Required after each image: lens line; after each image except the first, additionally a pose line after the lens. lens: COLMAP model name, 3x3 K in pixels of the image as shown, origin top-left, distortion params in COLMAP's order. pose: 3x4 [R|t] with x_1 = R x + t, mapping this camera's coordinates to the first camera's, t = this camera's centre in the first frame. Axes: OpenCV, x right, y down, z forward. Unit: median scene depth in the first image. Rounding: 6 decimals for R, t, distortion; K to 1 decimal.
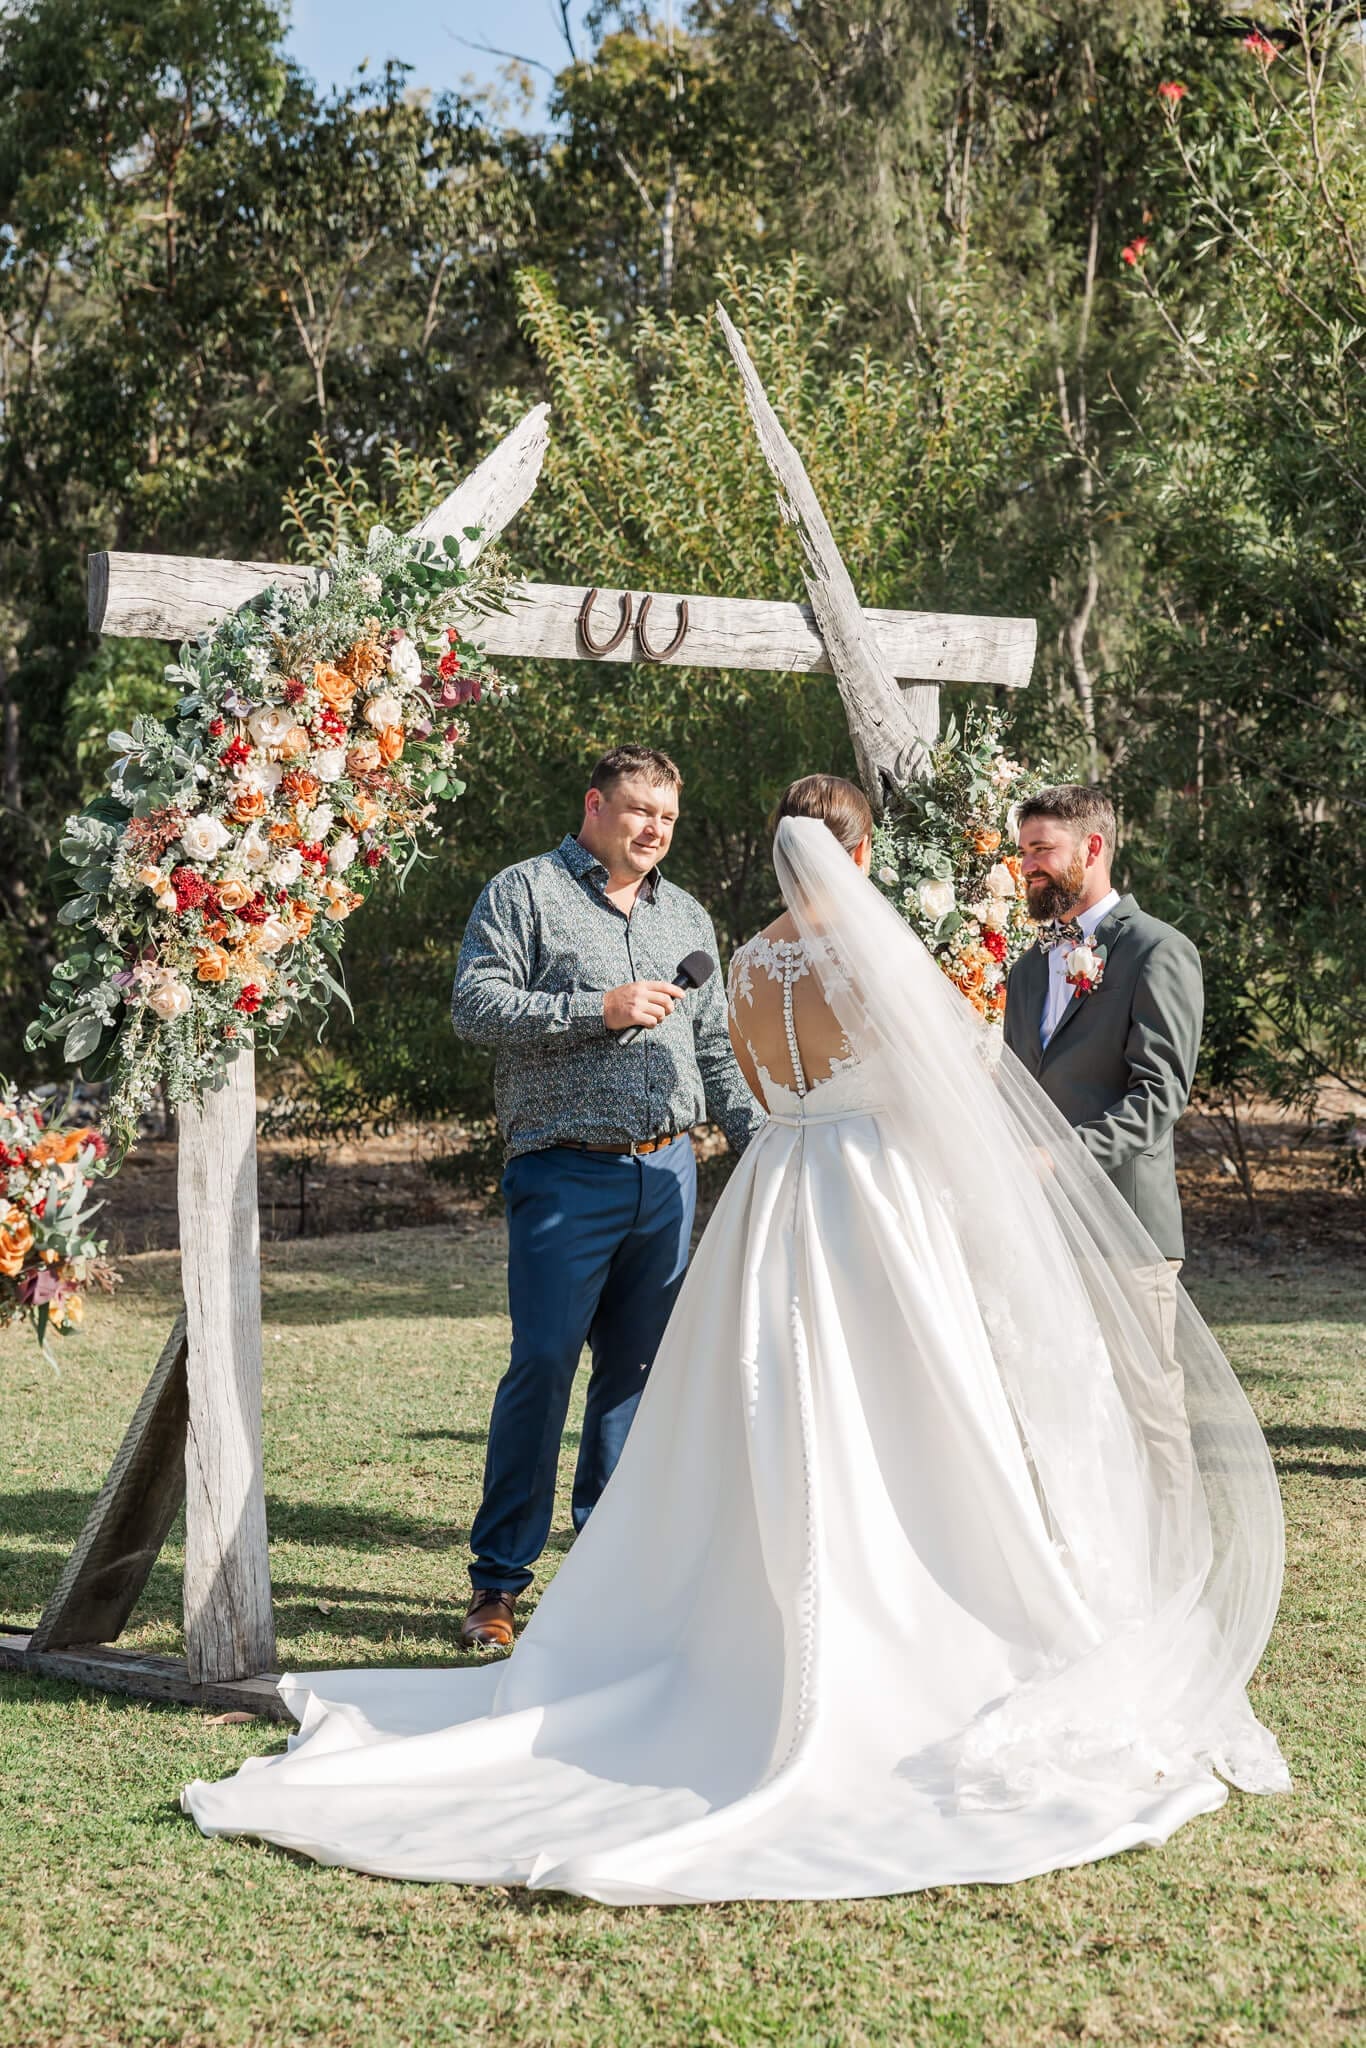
lens RADIAL K [[3376.1, 0, 674.7], [0, 3376.1, 1032.1], [0, 0, 1]] dist [0.044359, 0.000000]
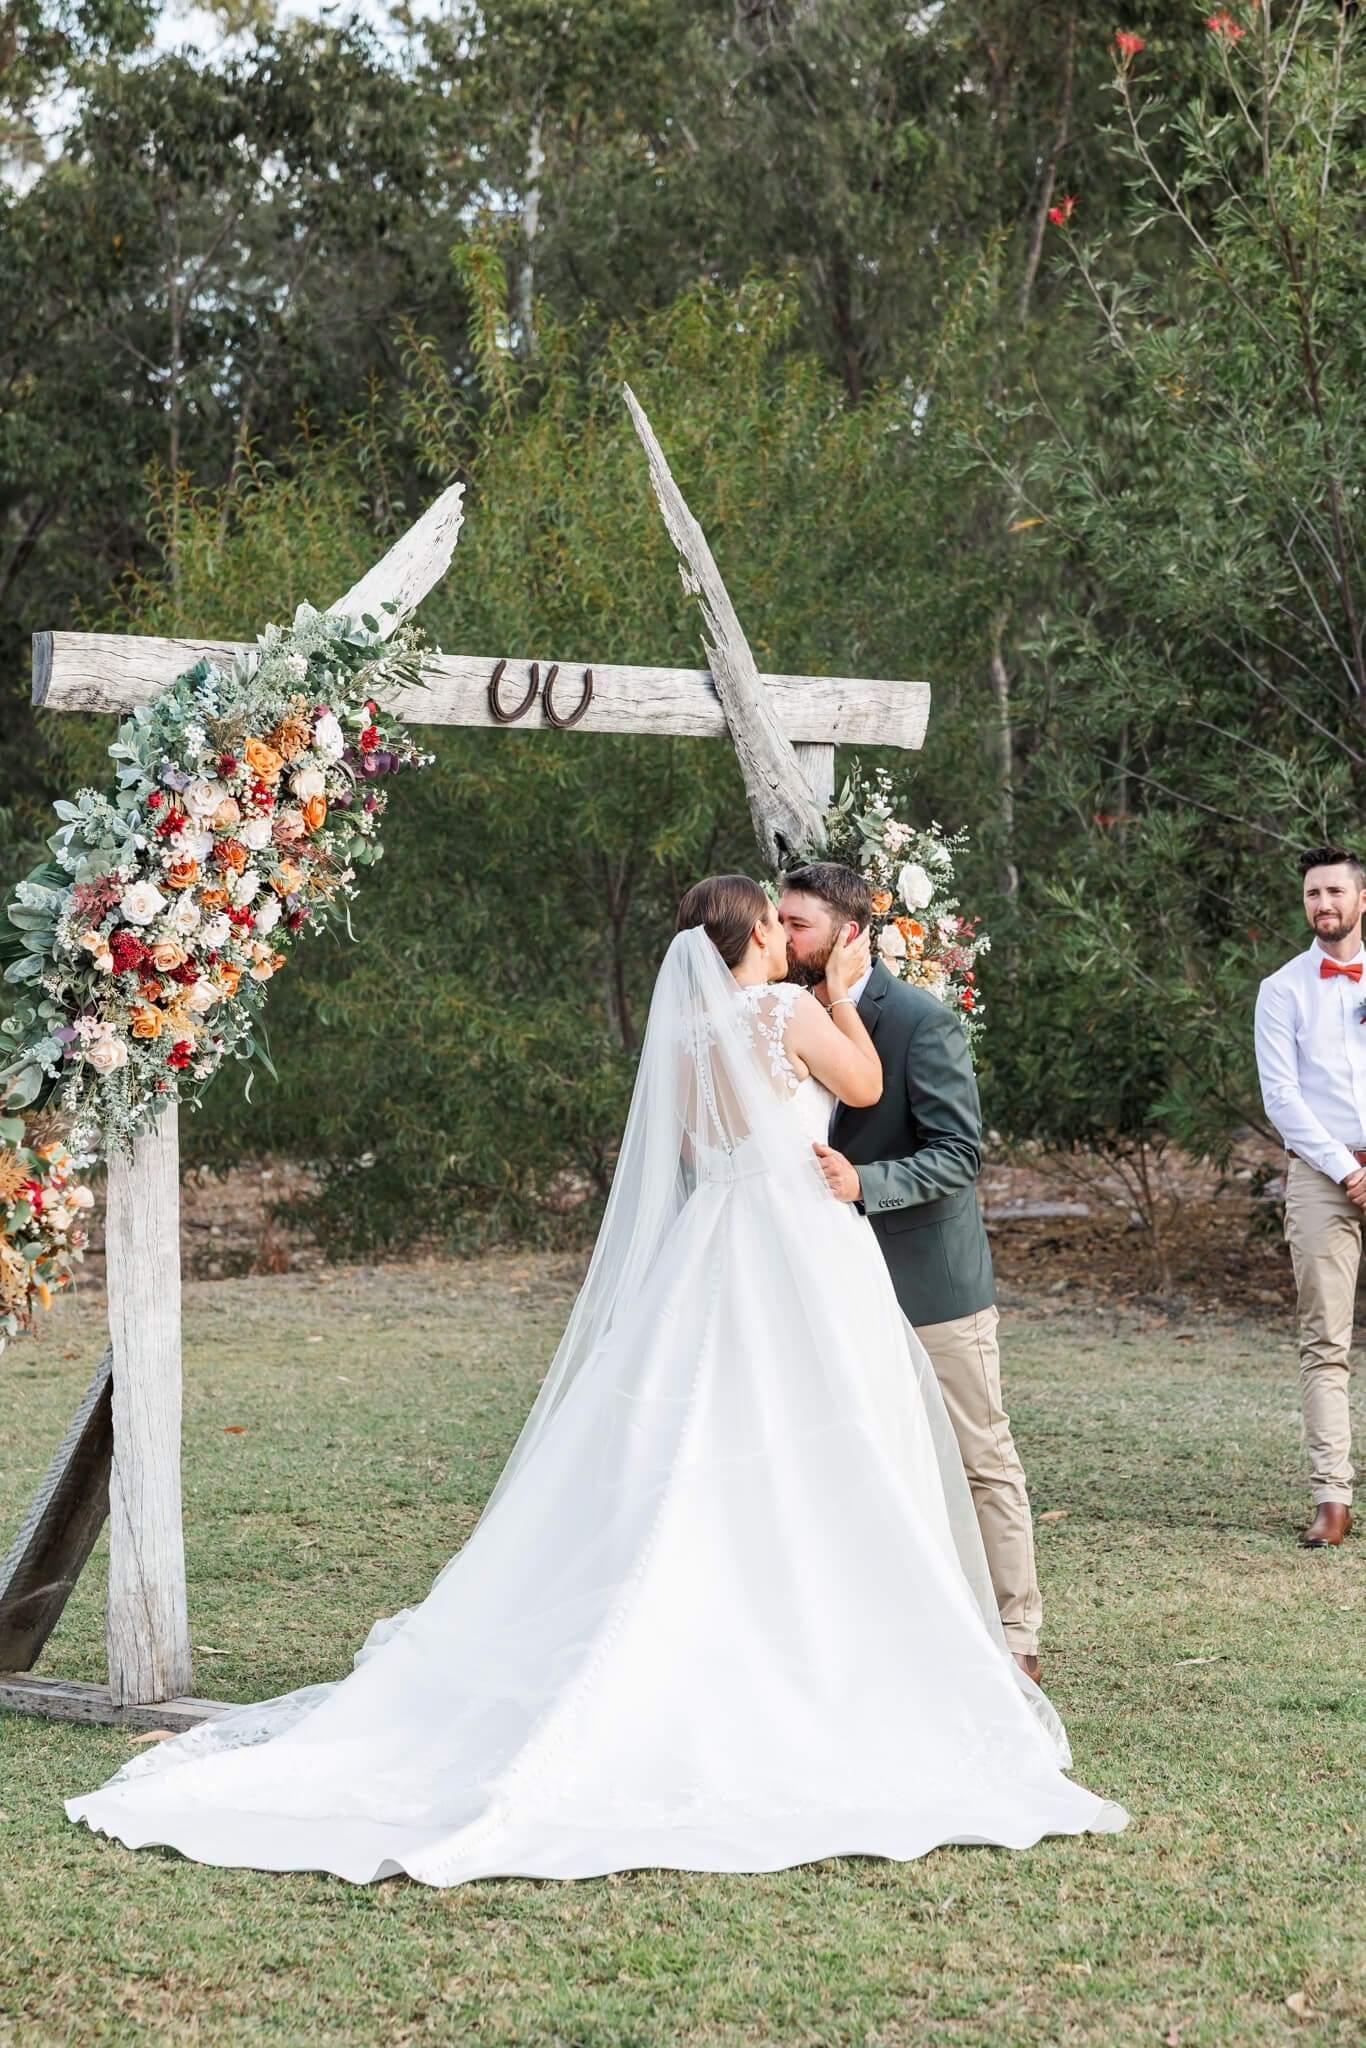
lens RADIAL K [[3943.2, 0, 588.1], [0, 3943.2, 1013.3], [0, 0, 1]] dist [0.217195, 0.000000]
pose [[0.999791, 0.012175, 0.016453, -0.018003], [-0.012007, 0.999875, -0.010276, -0.011086], [-0.016576, 0.010076, 0.999812, -0.234048]]
